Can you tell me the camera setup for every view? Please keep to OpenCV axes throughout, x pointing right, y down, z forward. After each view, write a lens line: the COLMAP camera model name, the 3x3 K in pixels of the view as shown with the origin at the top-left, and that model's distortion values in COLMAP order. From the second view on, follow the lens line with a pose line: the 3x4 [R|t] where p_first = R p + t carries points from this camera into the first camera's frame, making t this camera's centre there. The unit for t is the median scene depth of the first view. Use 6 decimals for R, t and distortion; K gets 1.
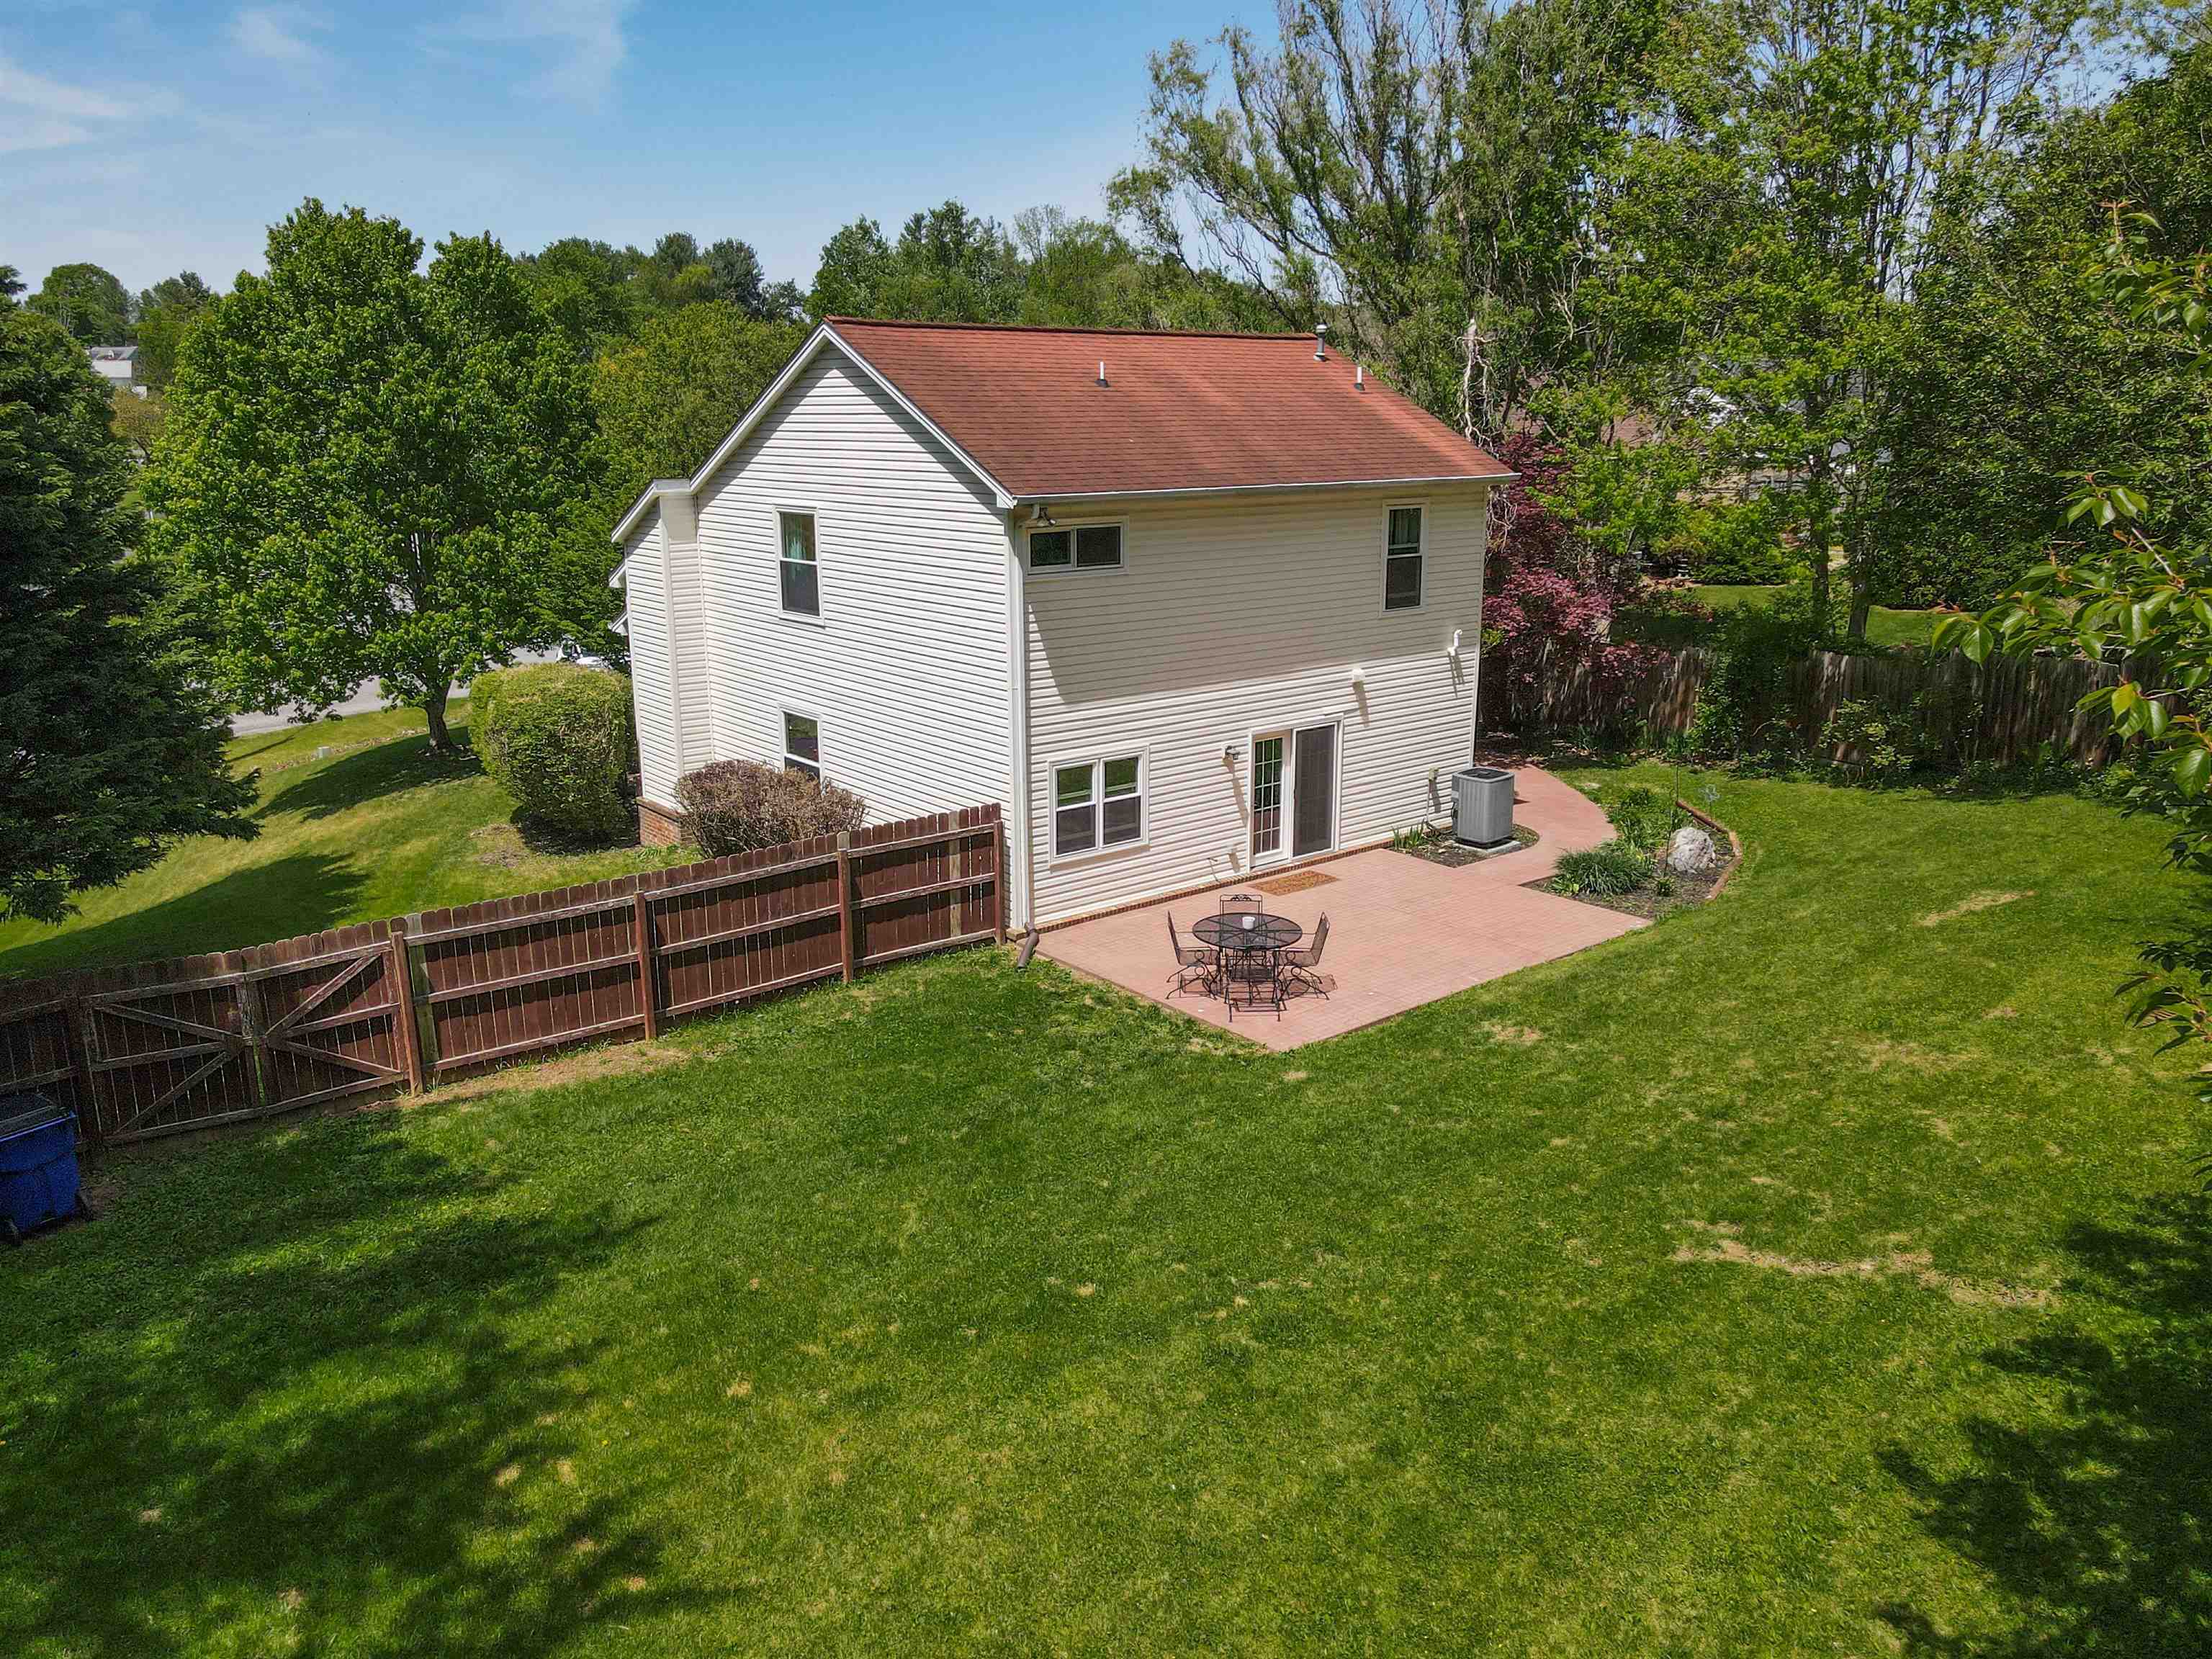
lens RADIAL K [[1594.7, 0, 1094.8], [0, 1594.7, 863.7], [0, 0, 1]] dist [-0.003553, 0.072779]
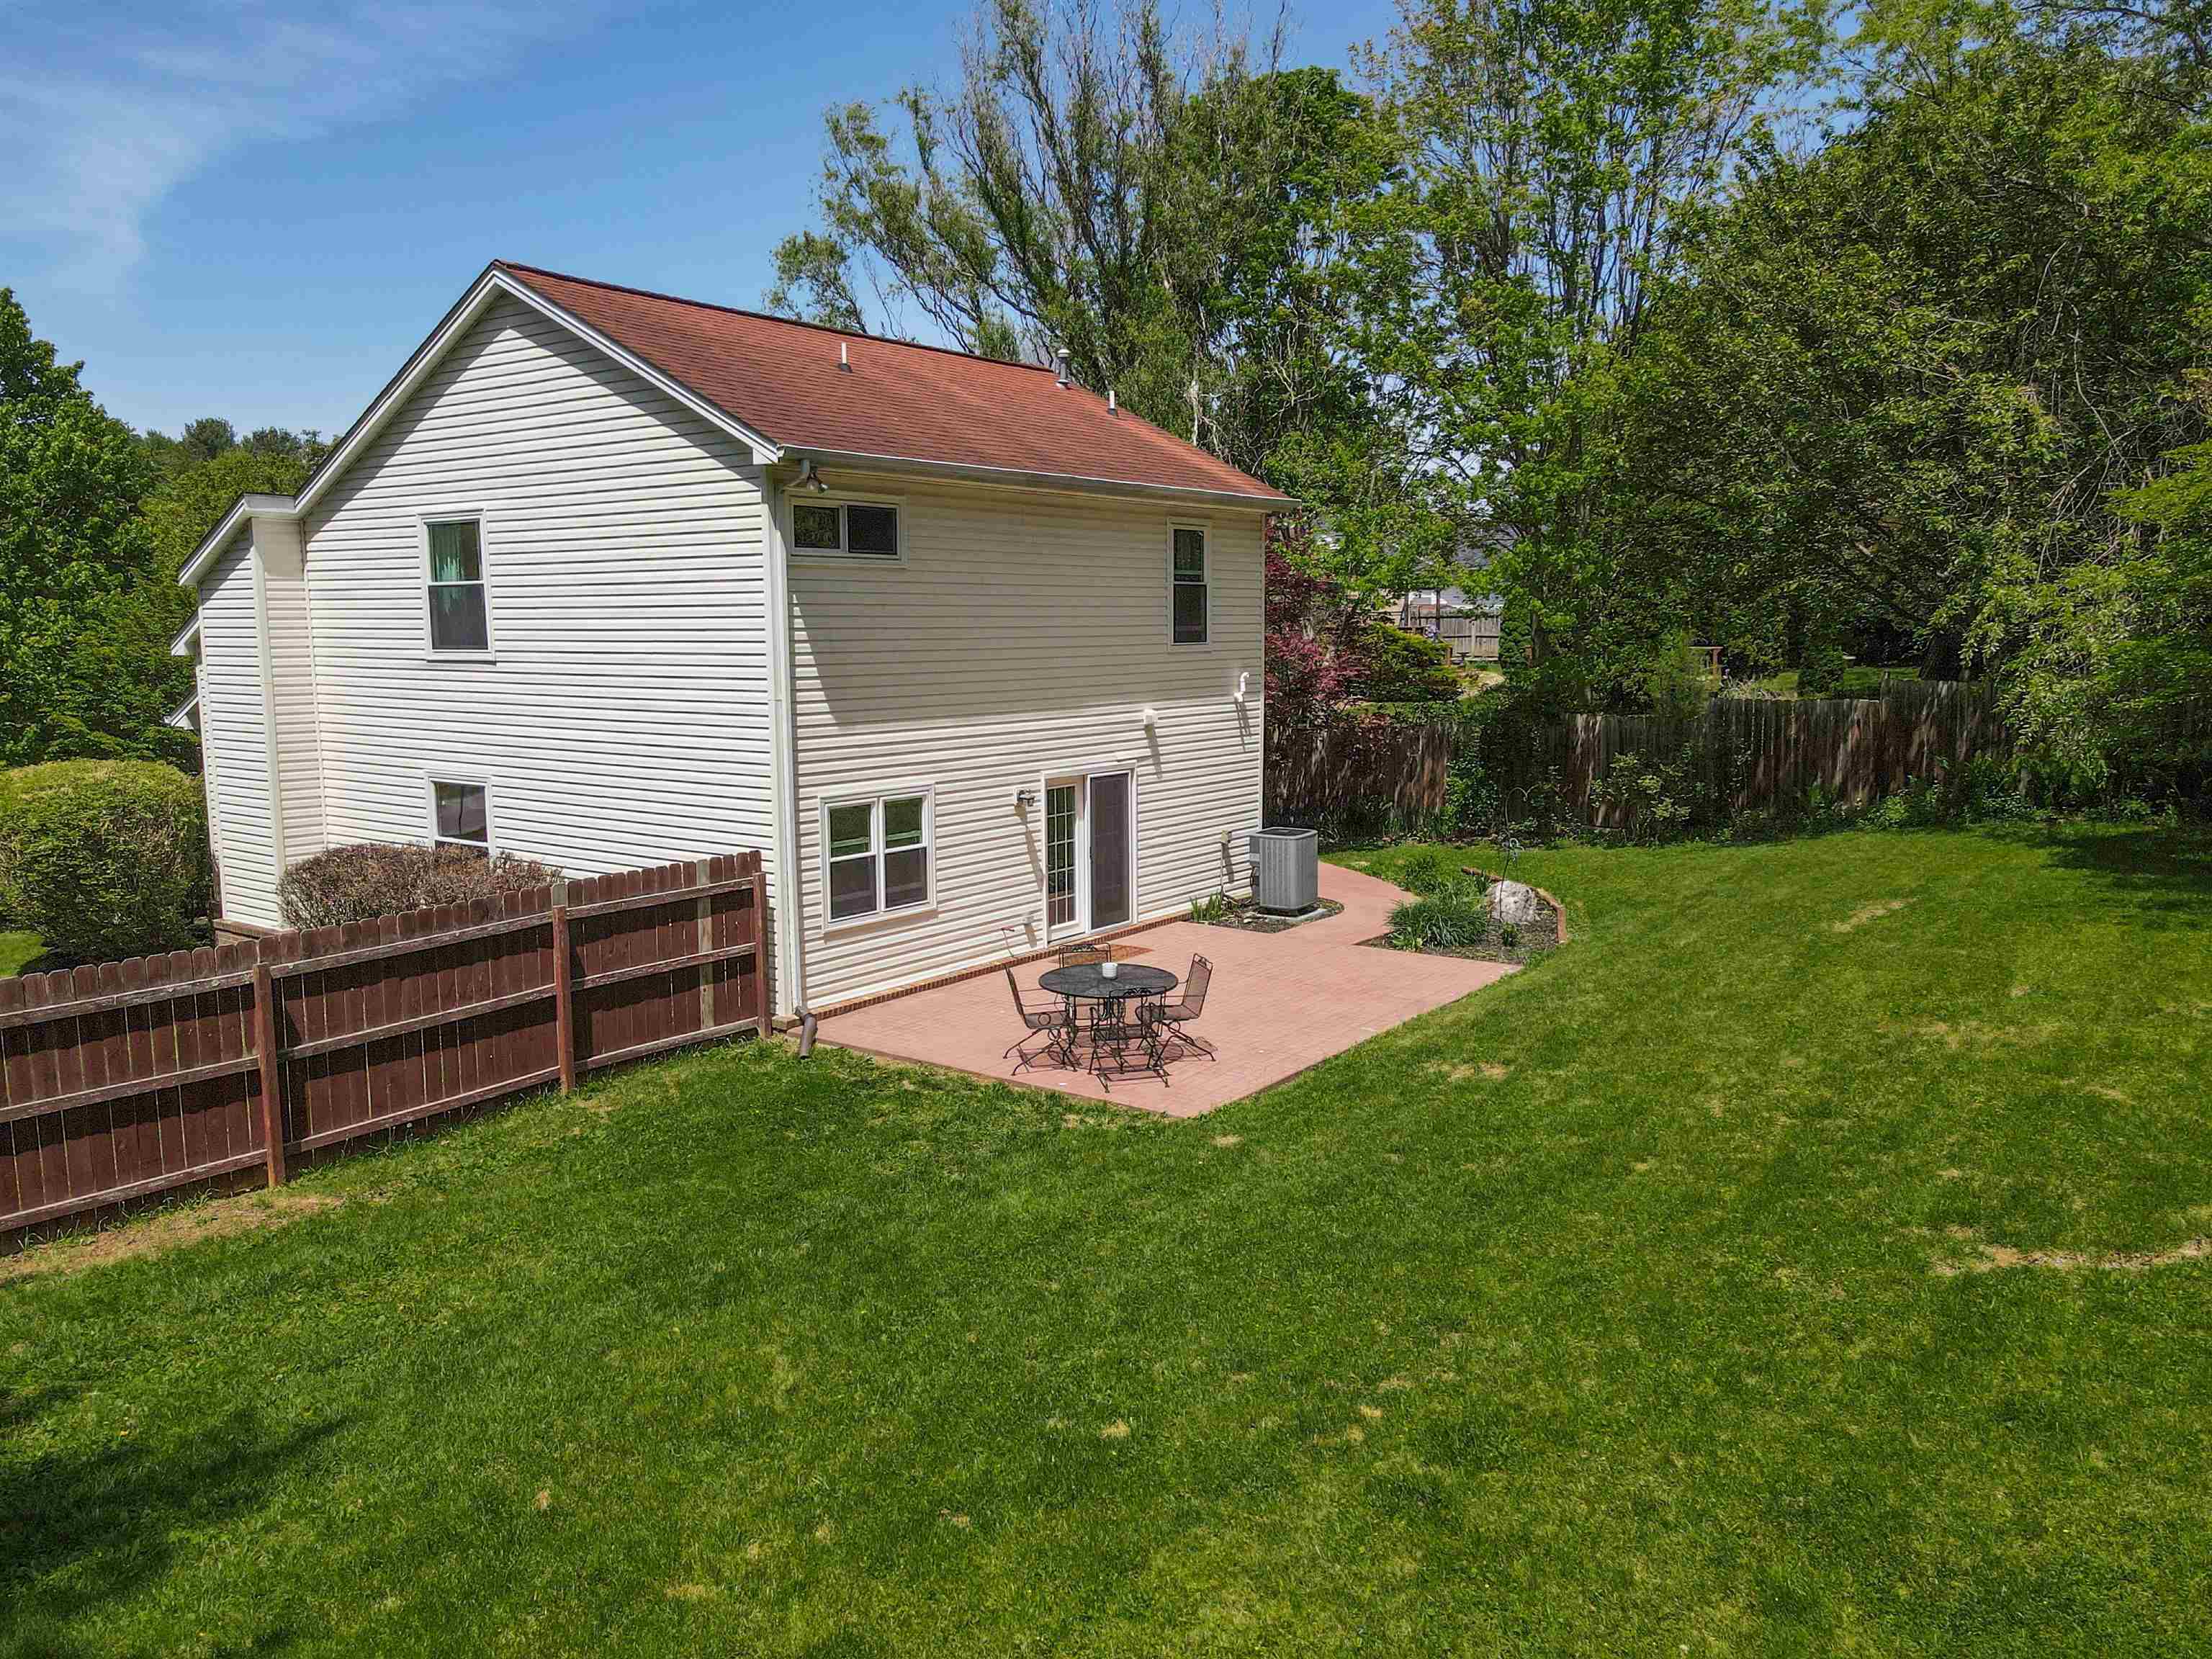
lens RADIAL K [[1618.6, 0, 1103.9], [0, 1618.6, 842.0], [0, 0, 1]] dist [0.004249, 0.036281]
pose [[0.968349, -0.035933, 0.247000, -0.087923], [0.068796, 0.989675, -0.125736, 0.065022], [-0.239932, 0.138750, 0.960823, 0.196090]]
